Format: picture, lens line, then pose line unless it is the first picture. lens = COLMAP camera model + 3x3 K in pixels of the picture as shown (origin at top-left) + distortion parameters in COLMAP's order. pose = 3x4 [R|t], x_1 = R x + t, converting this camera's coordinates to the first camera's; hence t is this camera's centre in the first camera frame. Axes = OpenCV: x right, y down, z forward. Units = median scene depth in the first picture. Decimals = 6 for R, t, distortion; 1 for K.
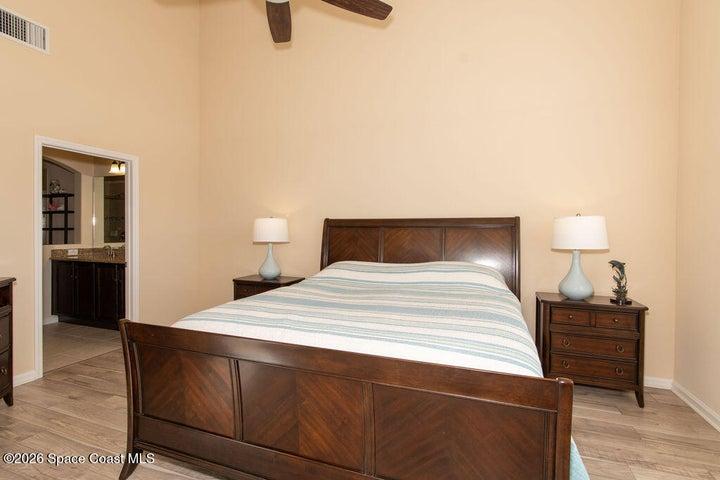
lens RADIAL K [[349.7, 0, 361.5], [0, 349.7, 235.5], [0, 0, 1]] dist [-0.005825, -0.003946]
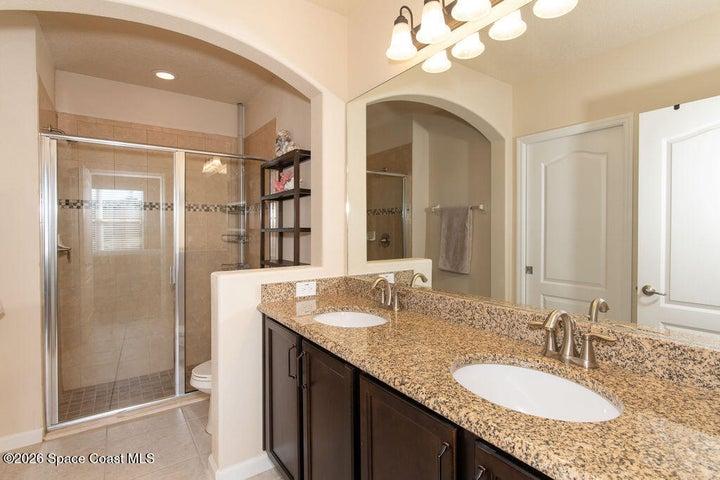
lens RADIAL K [[349.7, 0, 359.9], [0, 349.7, 239.5], [0, 0, 1]] dist [-0.005825, -0.003946]
pose [[0.814720, -0.004609, -0.579837, -0.526640], [0.003072, 0.999989, -0.003632, -0.006754], [0.579847, 0.001178, 0.814725, 0.682726]]
